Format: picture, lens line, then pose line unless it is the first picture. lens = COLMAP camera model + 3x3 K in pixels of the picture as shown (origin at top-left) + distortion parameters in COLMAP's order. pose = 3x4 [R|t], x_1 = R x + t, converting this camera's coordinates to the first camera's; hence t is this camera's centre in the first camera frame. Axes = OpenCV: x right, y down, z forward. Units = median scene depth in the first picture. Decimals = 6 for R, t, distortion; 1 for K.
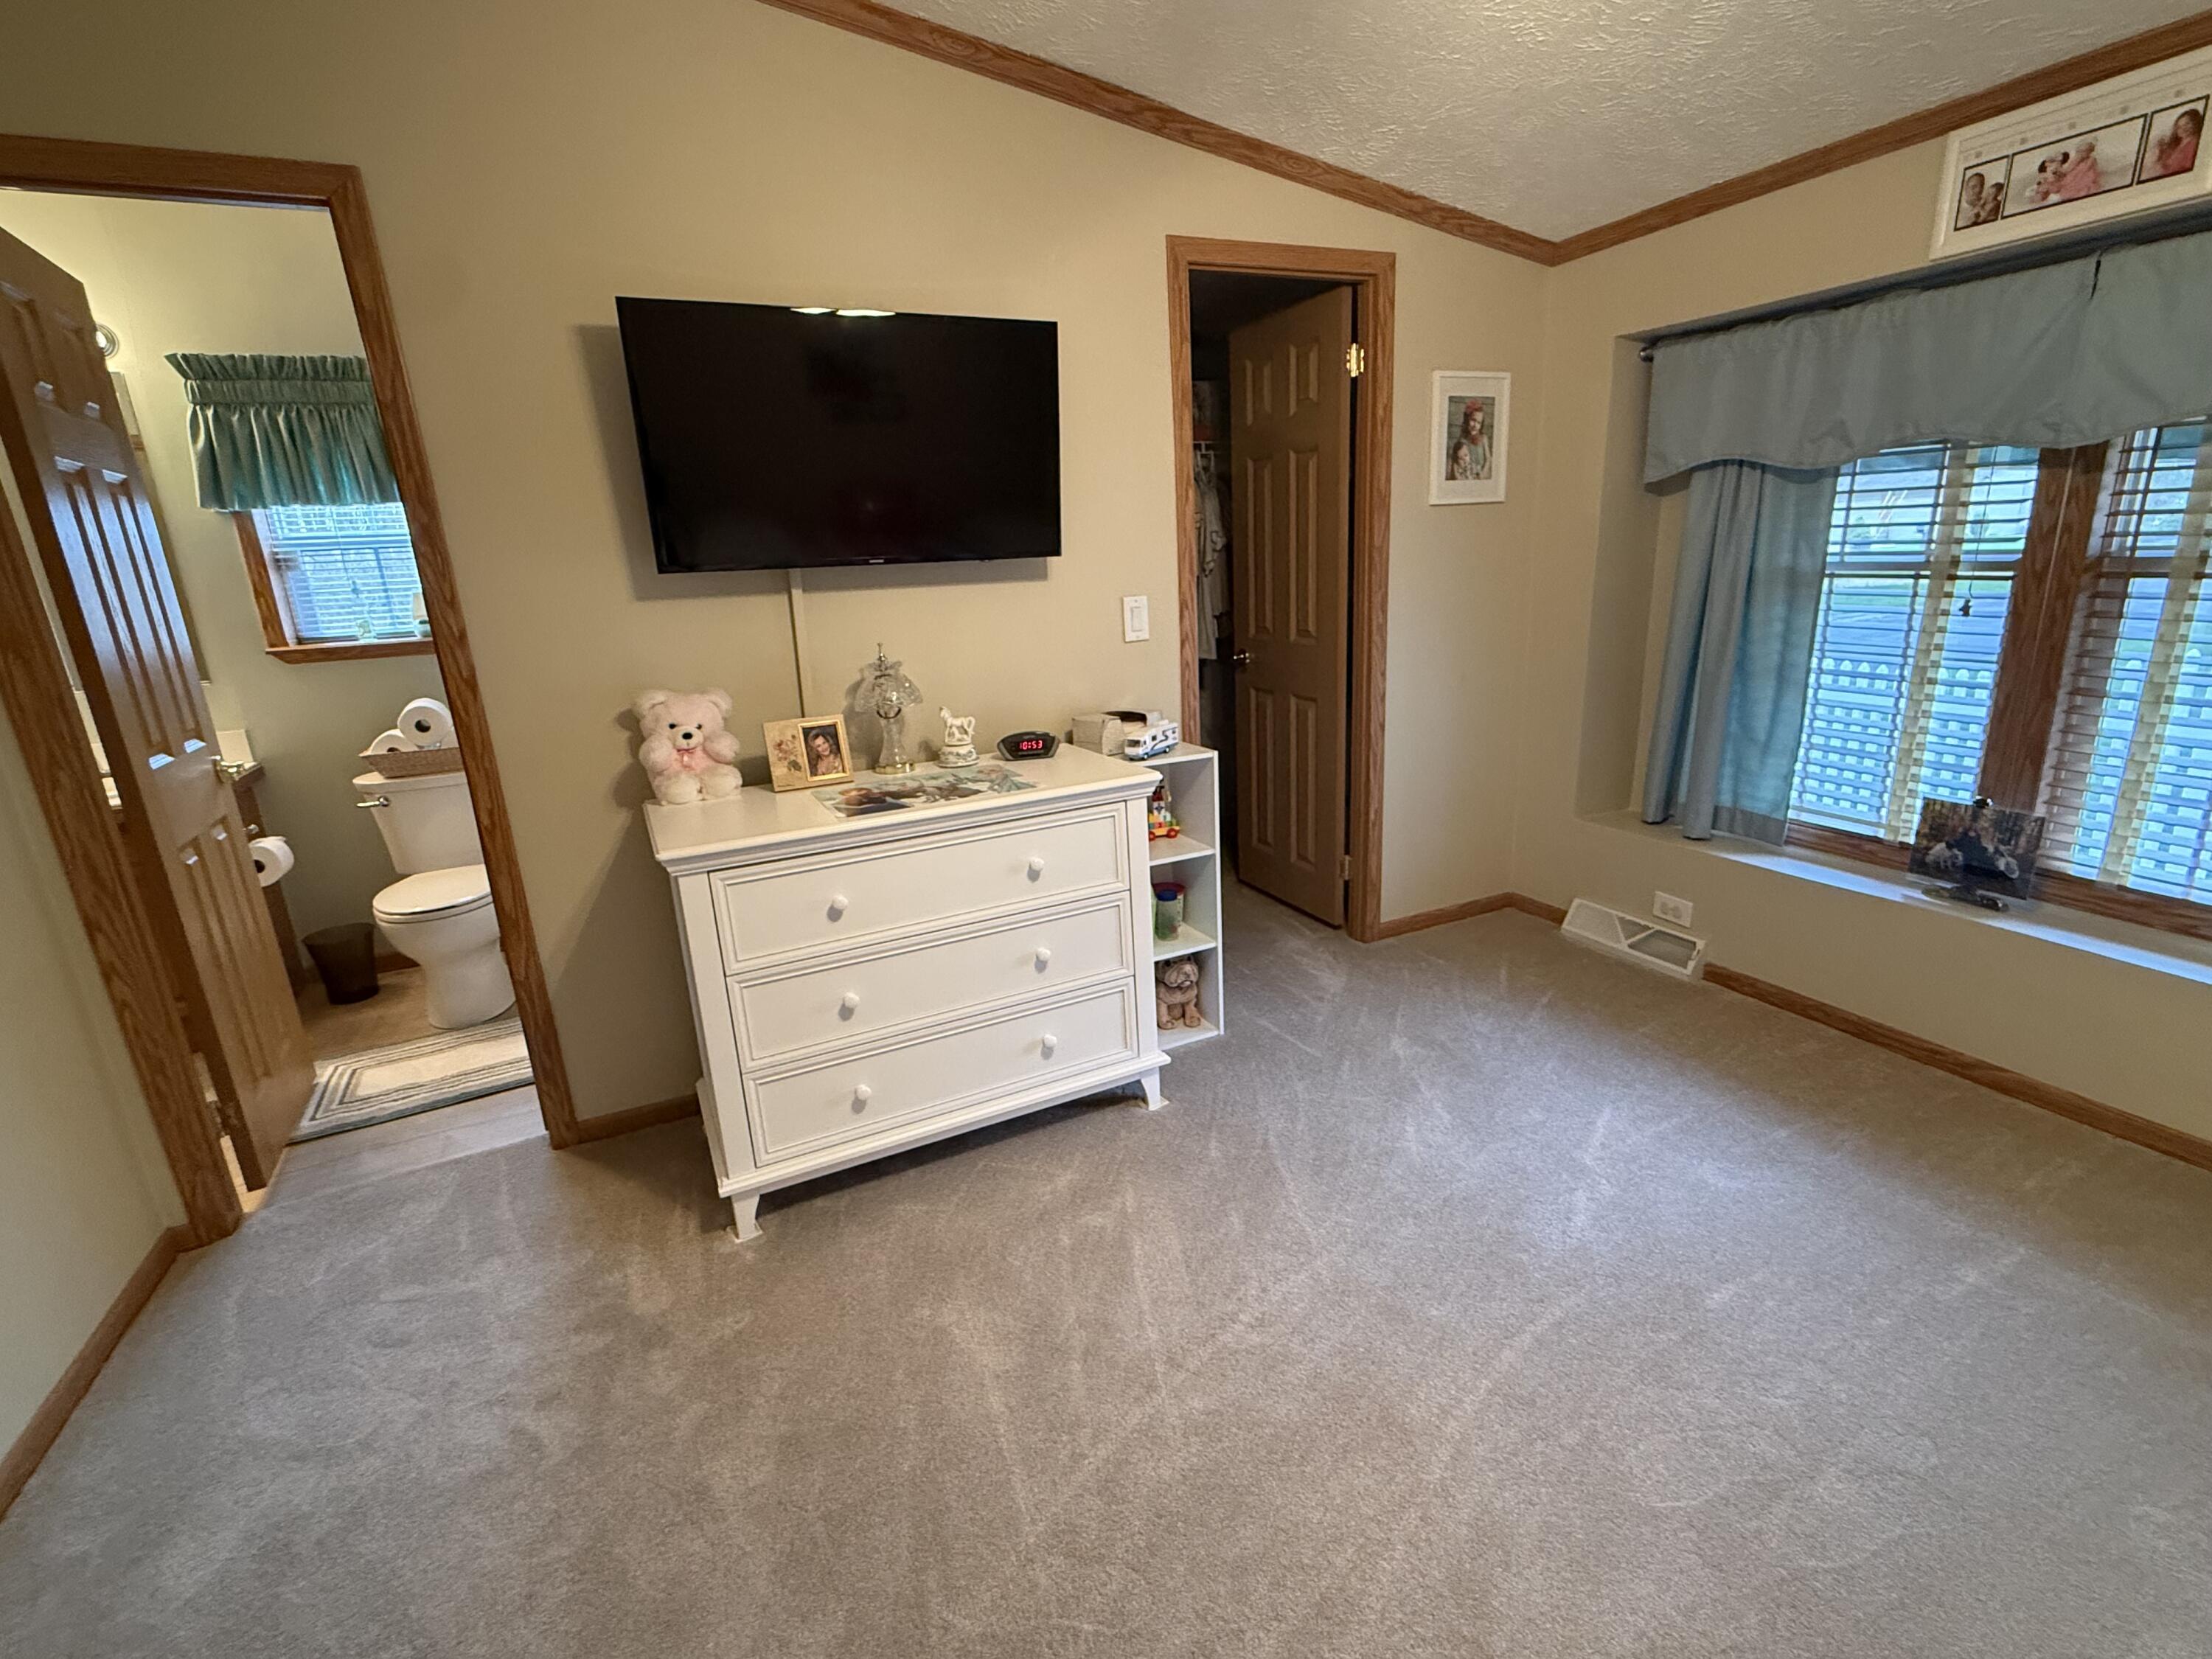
lens RADIAL K [[978.4, 0, 1106.0], [0, 978.4, 829.5], [0, 0, 1]] dist [-0.000399, 0.000114]
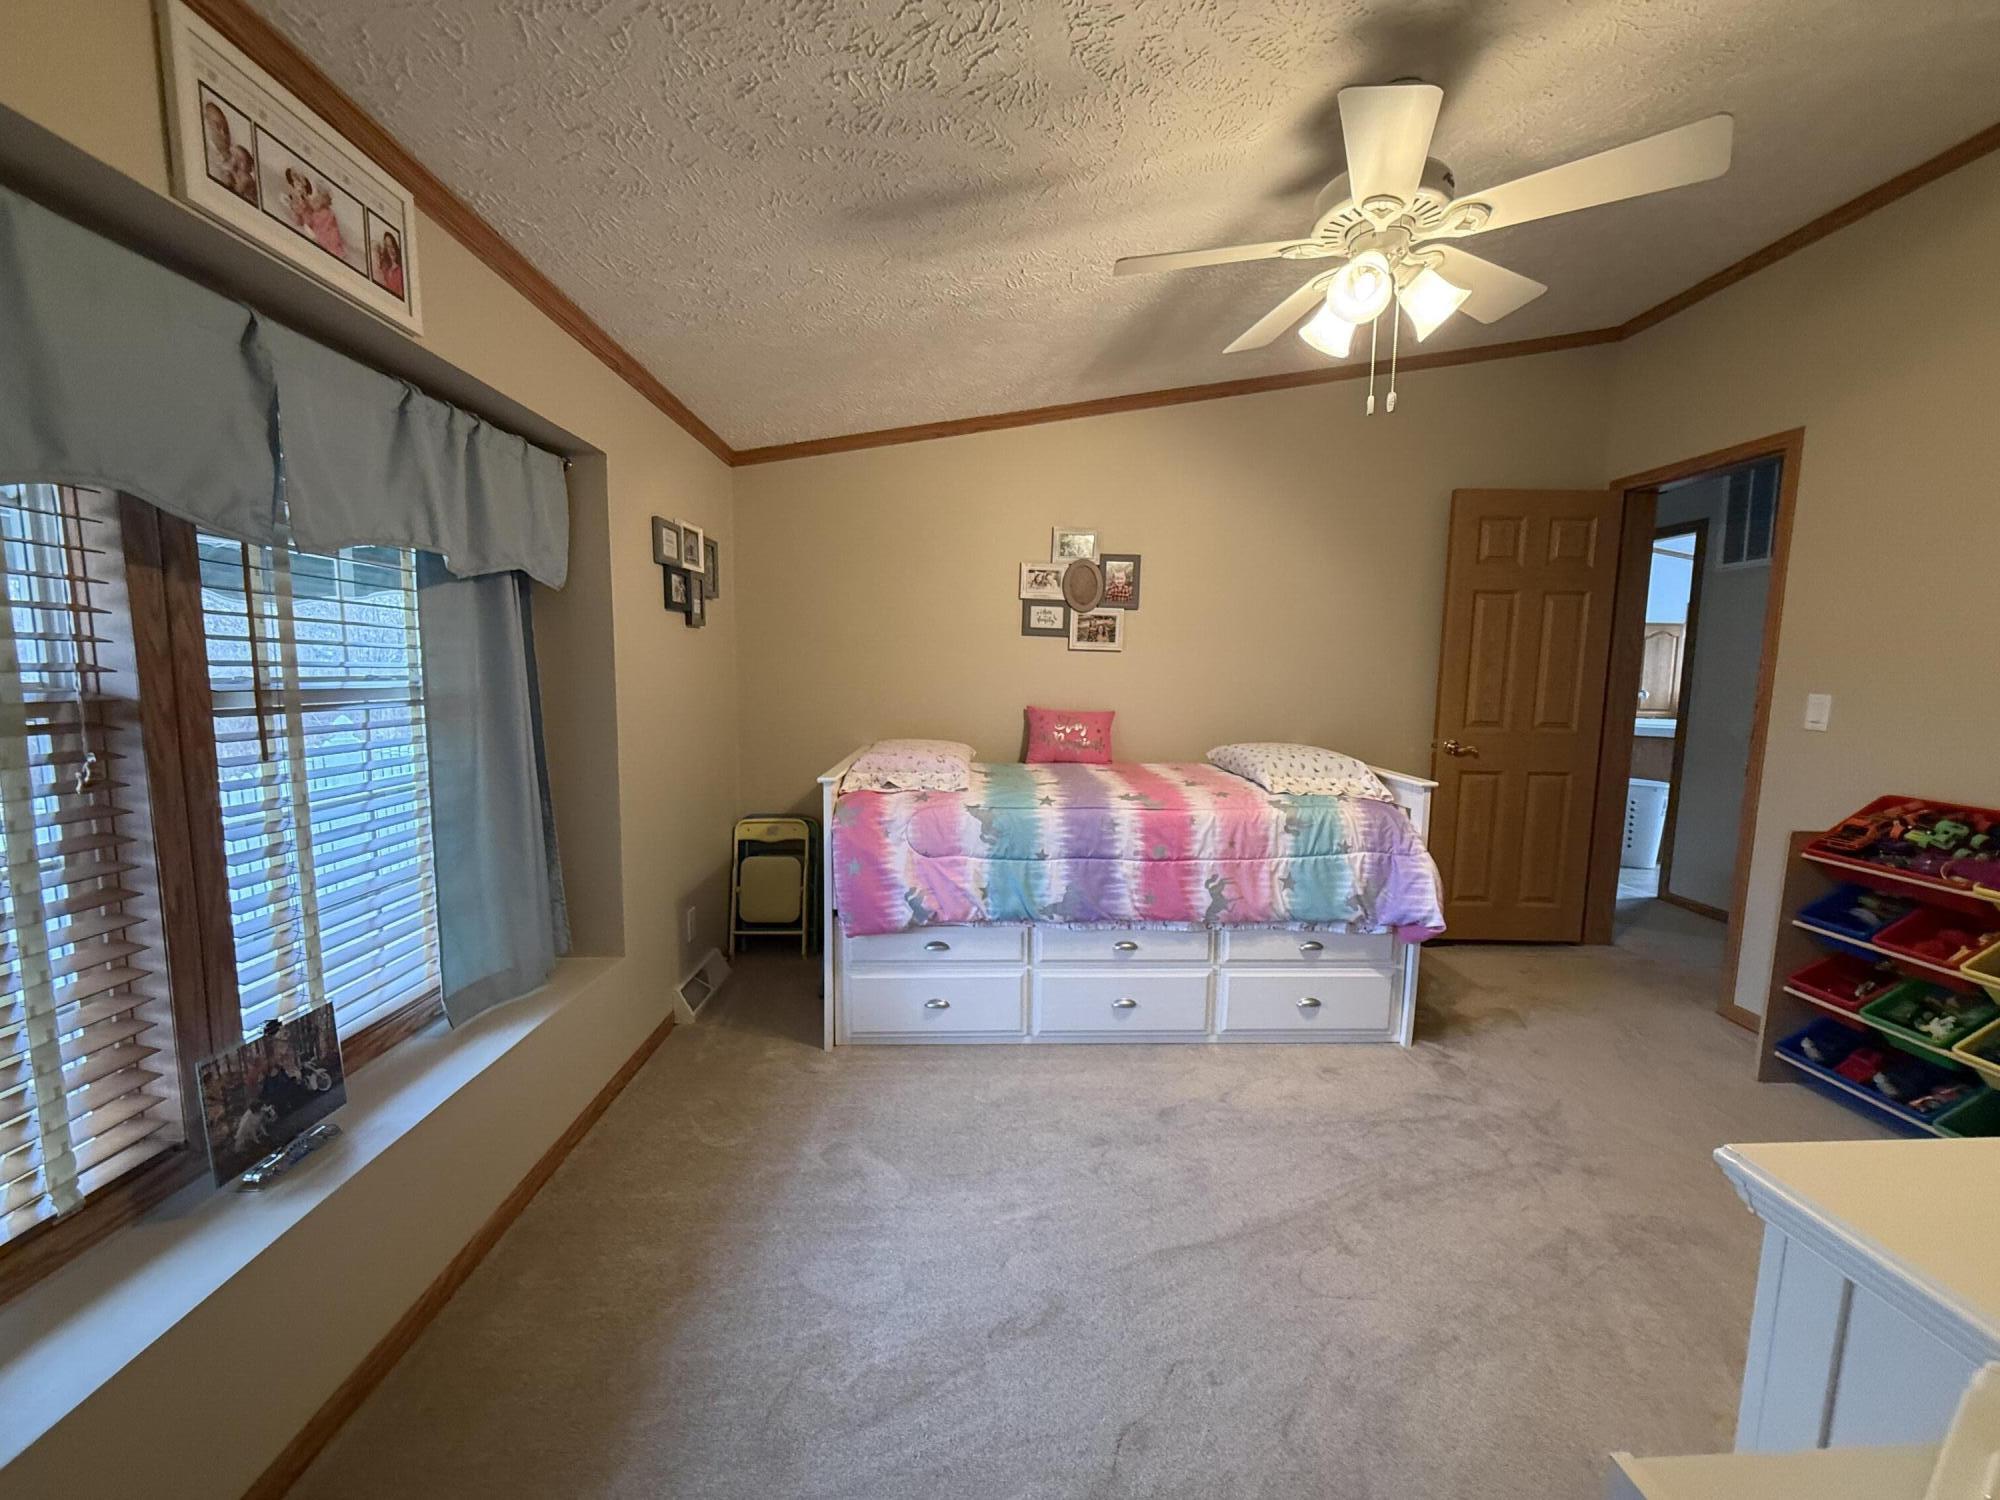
lens RADIAL K [[824.2, 0, 1000.0], [0, 824.2, 750.0], [0, 0, 1]] dist [-0.000885, -0.000589]
pose [[-0.922179, -0.008890, 0.386661, 0.209285], [0.130555, 0.933901, 0.332843, -0.390362], [-0.364062, 0.357421, -0.860063, 1.423171]]
